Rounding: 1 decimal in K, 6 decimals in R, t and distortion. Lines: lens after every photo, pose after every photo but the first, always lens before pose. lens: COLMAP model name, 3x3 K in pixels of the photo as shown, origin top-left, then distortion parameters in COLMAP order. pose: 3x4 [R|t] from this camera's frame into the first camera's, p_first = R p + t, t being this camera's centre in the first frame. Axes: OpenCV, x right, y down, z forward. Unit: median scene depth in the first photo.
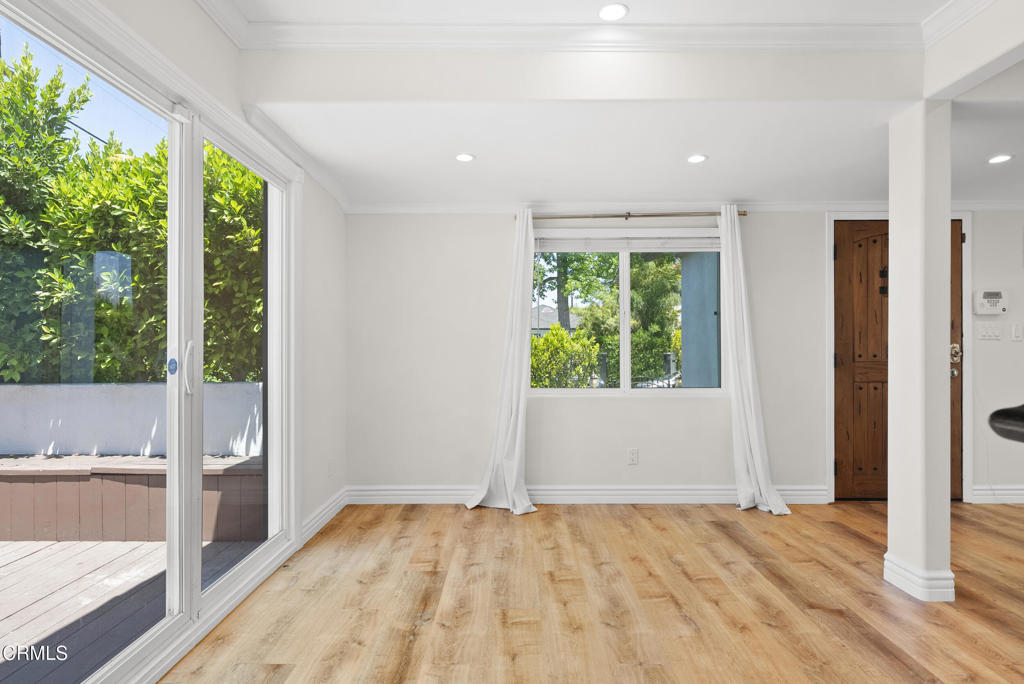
lens RADIAL K [[558.6, 0, 511.1], [0, 558.6, 340.9], [0, 0, 1]] dist [0.000476, 0.001274]
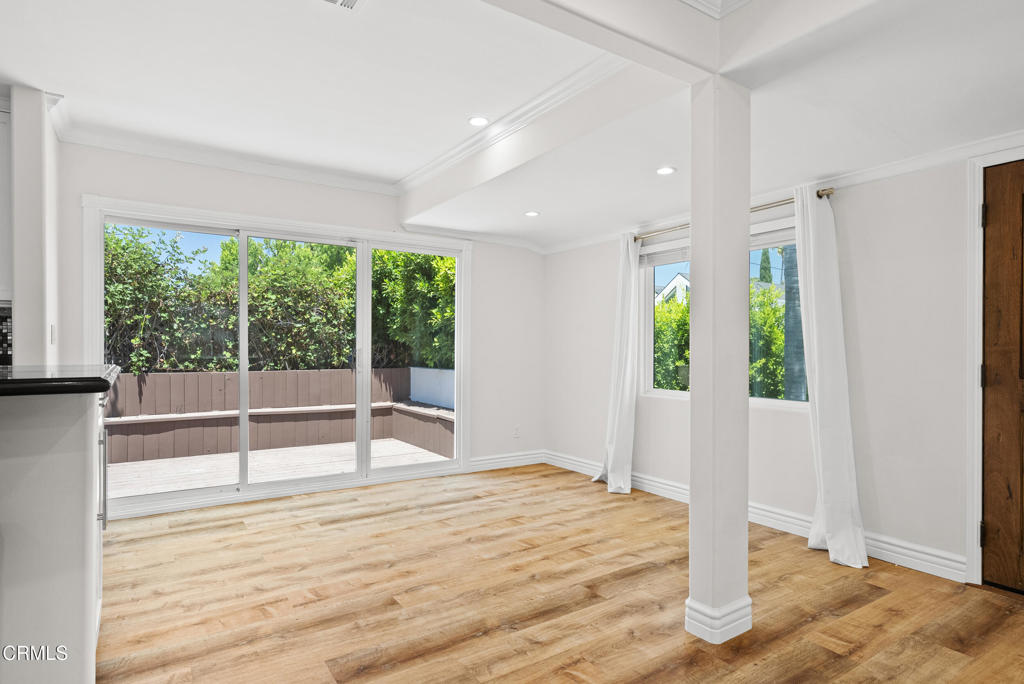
lens RADIAL K [[558.6, 0, 506.4], [0, 558.6, 345.6], [0, 0, 1]] dist [0.000476, 0.001274]
pose [[0.553362, 0.001256, -0.832940, 1.178057], [0.004644, 0.999979, 0.004593, -0.010898], [0.832928, -0.006410, 0.553344, 0.210389]]
